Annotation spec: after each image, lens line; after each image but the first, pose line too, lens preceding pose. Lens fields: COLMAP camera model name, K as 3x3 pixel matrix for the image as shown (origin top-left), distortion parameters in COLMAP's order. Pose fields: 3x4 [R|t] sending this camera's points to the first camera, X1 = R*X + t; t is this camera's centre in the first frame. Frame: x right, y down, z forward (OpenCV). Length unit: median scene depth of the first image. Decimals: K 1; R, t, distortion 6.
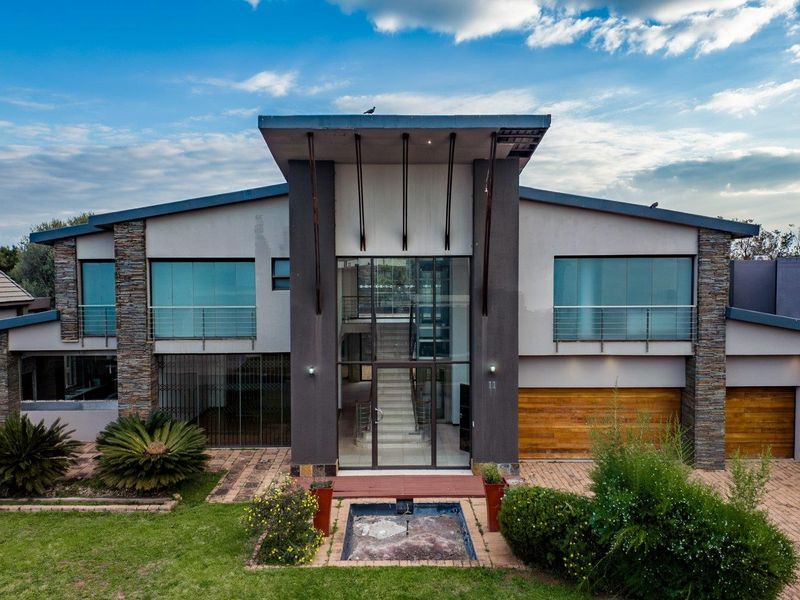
lens RADIAL K [[416.4, 0, 400.6], [0, 416.4, 295.5], [0, 0, 1]] dist [0.004917, -0.016623]
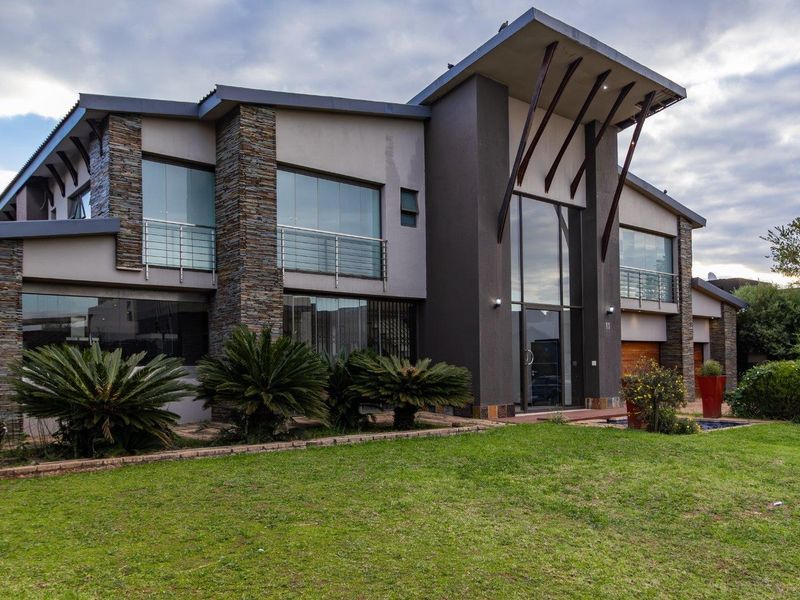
lens RADIAL K [[416.4, 0, 400.6], [0, 416.4, 295.5], [0, 0, 1]] dist [0.004917, -0.016623]
pose [[0.904530, 0.029523, 0.425387, -0.726336], [-0.002997, 0.998016, -0.062892, 0.202706], [-0.426399, 0.055612, 0.902824, 0.240085]]
